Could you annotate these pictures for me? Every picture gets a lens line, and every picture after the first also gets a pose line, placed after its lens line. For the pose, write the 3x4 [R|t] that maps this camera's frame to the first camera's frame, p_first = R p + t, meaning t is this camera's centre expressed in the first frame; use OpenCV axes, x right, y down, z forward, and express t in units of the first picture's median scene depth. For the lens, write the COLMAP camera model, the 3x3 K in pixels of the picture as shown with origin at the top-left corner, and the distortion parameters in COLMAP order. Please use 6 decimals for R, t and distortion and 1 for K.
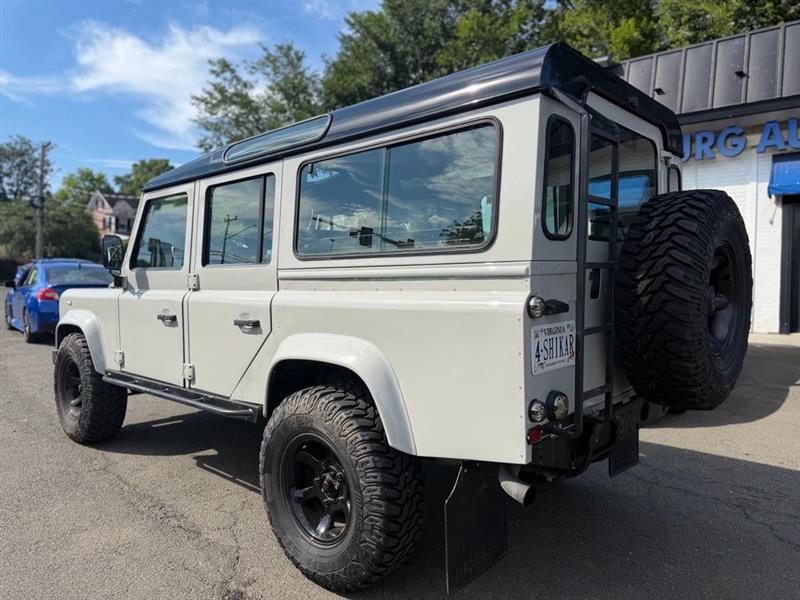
lens RADIAL K [[564.3, 0, 397.9], [0, 564.3, 306.3], [0, 0, 1]] dist [0.029303, -0.029707]
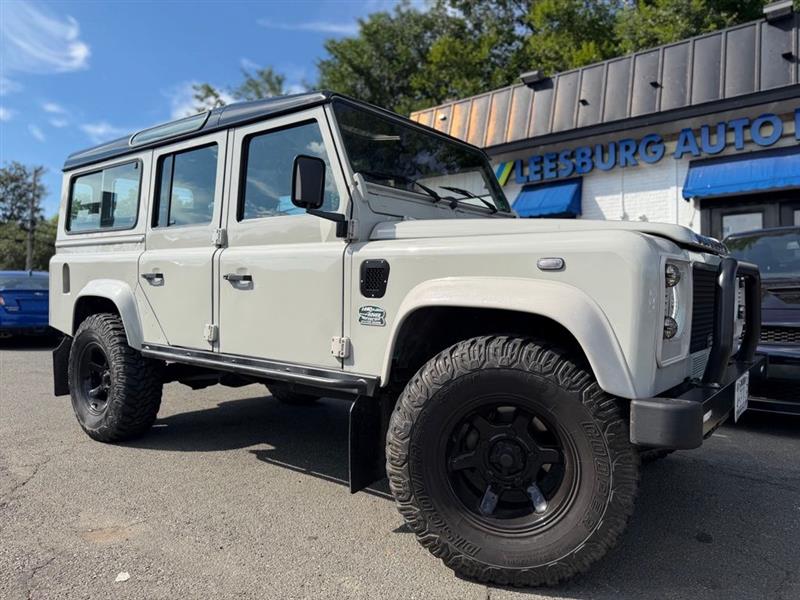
lens RADIAL K [[564.3, 0, 398.9], [0, 564.3, 306.4], [0, 0, 1]] dist [0.029303, -0.029707]
pose [[0.999986, -0.005026, 0.001448, 0.050258], [0.005085, 0.999018, -0.044008, 0.018063], [-0.001225, 0.044015, 0.999030, -0.012417]]
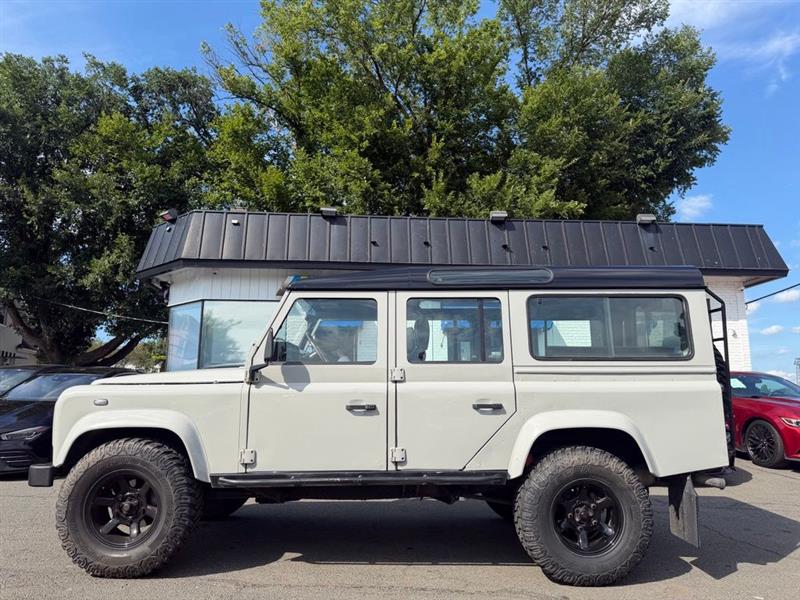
lens RADIAL K [[564.3, 0, 398.6], [0, 564.3, 298.9], [0, 0, 1]] dist [0.029303, -0.029707]
pose [[0.725838, 0.113508, 0.678435, -0.165000], [0.030469, 0.980018, -0.196563, 0.004447], [-0.687190, 0.163344, 0.707876, 0.020633]]
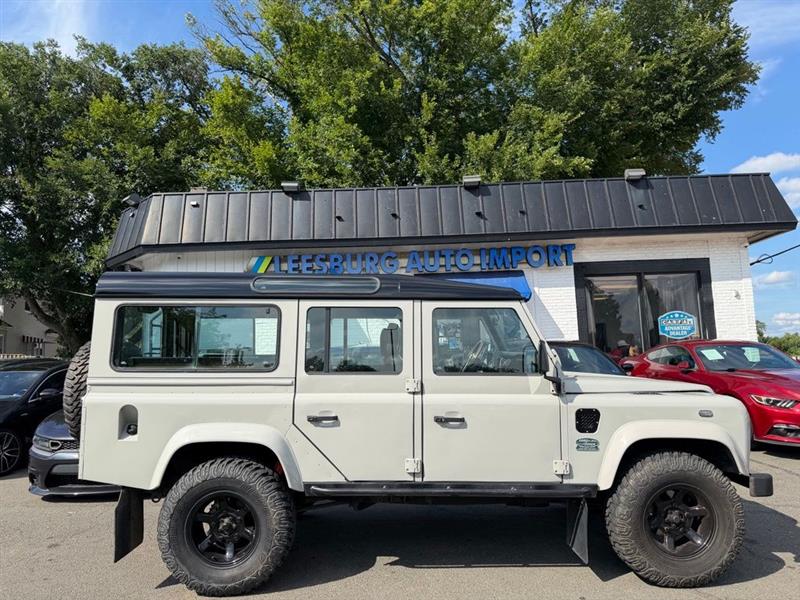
lens RADIAL K [[564.3, 0, 395.6], [0, 564.3, 304.4], [0, 0, 1]] dist [0.029303, -0.029707]
pose [[0.776334, 0.033220, 0.629446, -0.099004], [0.064190, 0.989252, -0.131380, -0.006332], [-0.627045, 0.142399, 0.765857, -0.006354]]
